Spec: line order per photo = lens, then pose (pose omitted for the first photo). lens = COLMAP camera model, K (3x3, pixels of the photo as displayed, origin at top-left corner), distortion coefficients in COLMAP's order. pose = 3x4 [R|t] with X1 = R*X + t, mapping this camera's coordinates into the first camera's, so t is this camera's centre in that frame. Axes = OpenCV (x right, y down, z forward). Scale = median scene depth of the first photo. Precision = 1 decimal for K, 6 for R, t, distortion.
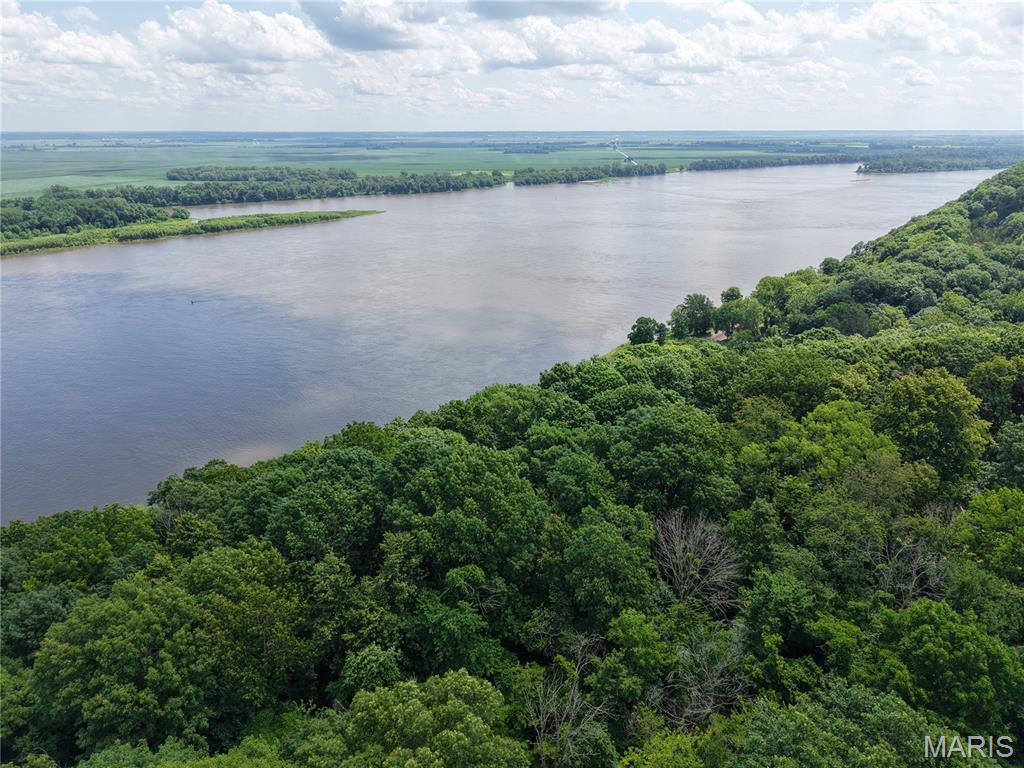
lens RADIAL K [[682.7, 0, 512.3], [0, 682.7, 382.2], [0, 0, 1]] dist [0.025648, -0.022999]
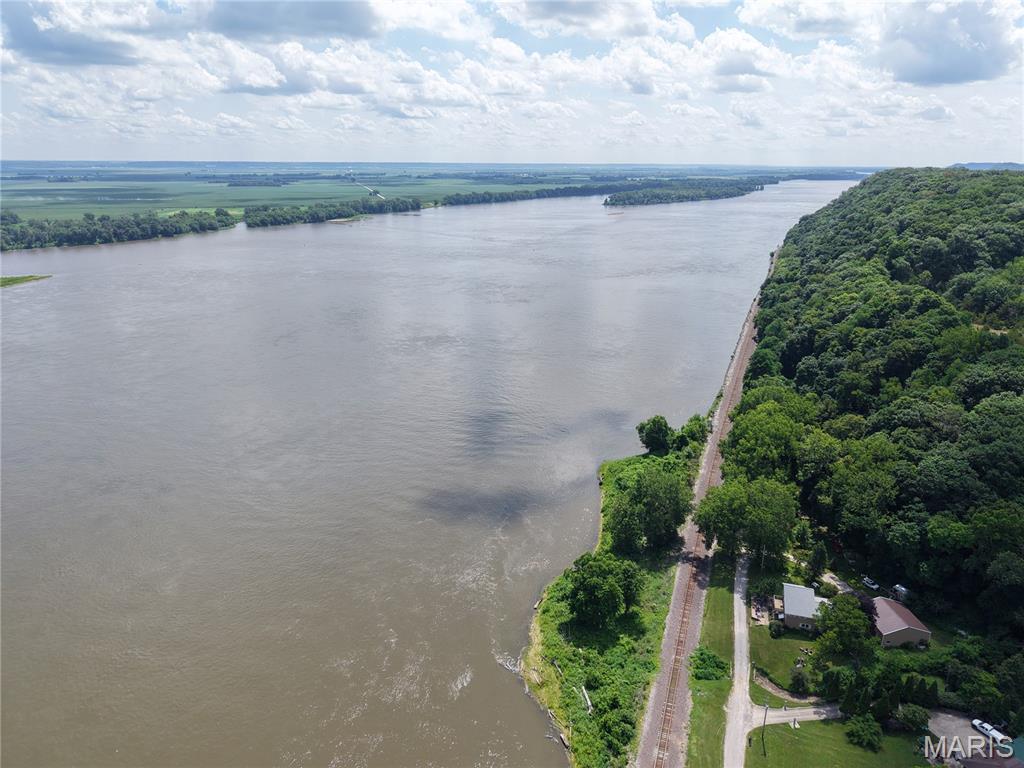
lens RADIAL K [[682.7, 0, 508.7], [0, 682.7, 385.5], [0, 0, 1]] dist [0.025648, -0.022999]
pose [[0.934850, -0.104919, 0.339185, -0.001711], [0.117324, 0.992961, -0.016214, -0.046997], [-0.335097, 0.054952, 0.940580, 0.127672]]
